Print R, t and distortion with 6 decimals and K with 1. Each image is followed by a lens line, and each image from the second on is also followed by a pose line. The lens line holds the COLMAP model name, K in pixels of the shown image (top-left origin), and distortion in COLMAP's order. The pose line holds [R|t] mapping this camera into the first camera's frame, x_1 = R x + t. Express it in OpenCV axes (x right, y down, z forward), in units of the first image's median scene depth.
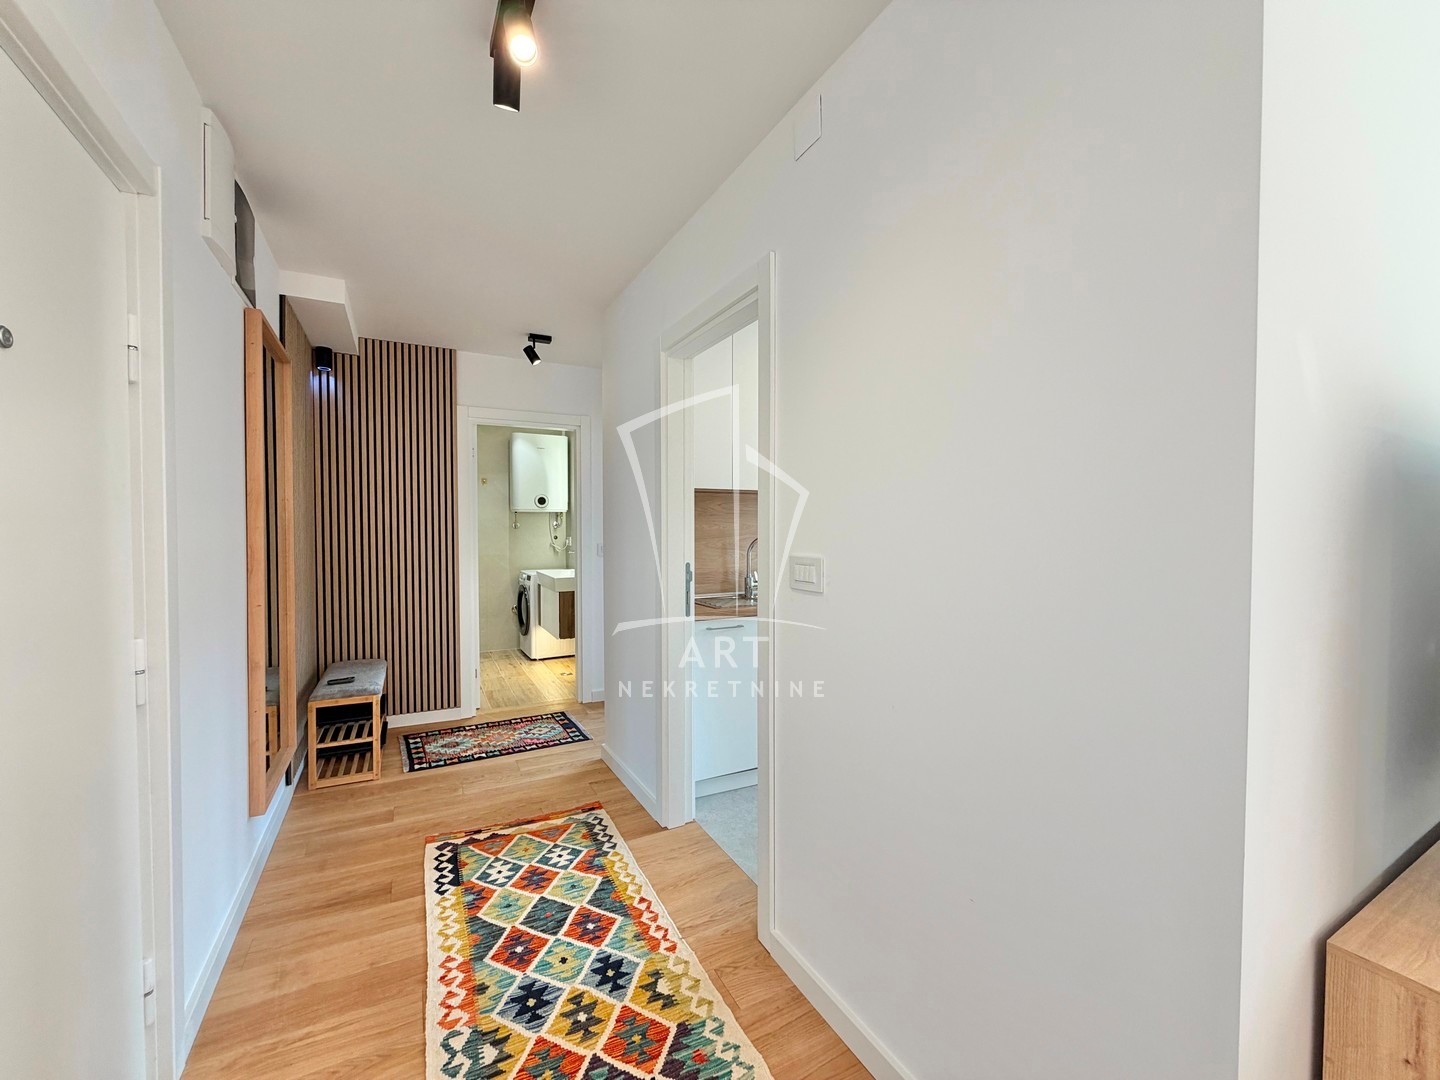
lens RADIAL K [[573.3, 0, 711.9], [0, 573.3, 541.4], [0, 0, 1]] dist [-0.001259, -0.000095]
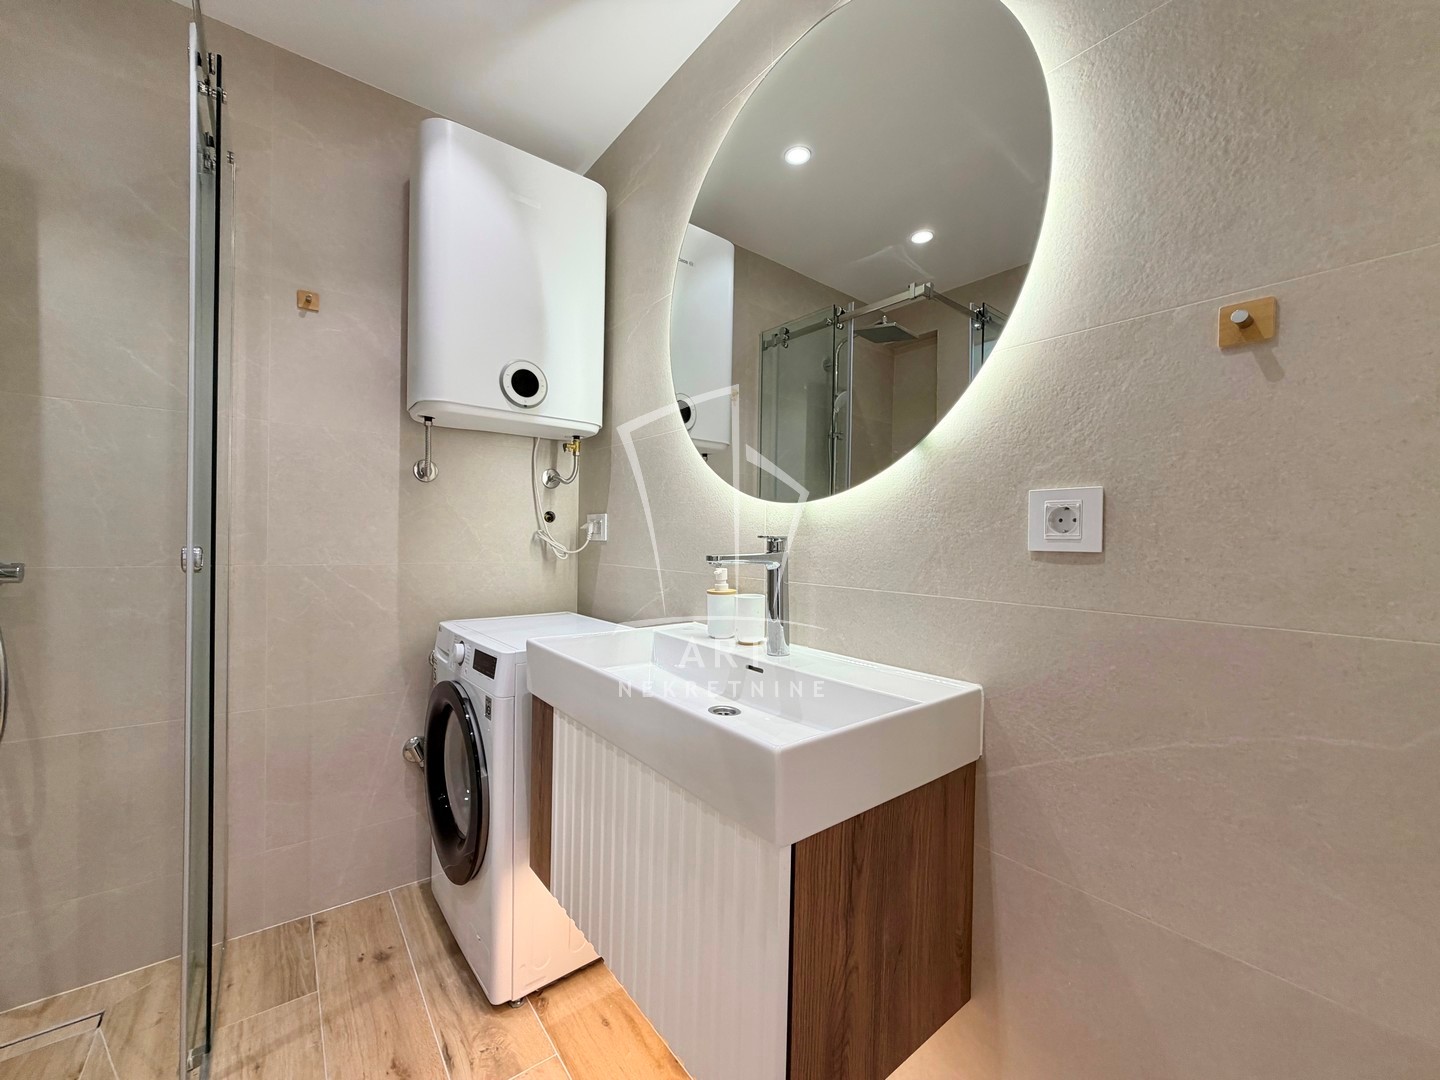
lens RADIAL K [[573.3, 0, 711.9], [0, 573.3, 541.4], [0, 0, 1]] dist [-0.001259, -0.000095]
pose [[0.985380, 0.013437, 0.169838, -0.251864], [-0.010987, 0.999822, -0.015359, 0.012554], [-0.170014, 0.013268, 0.985352, 0.700657]]
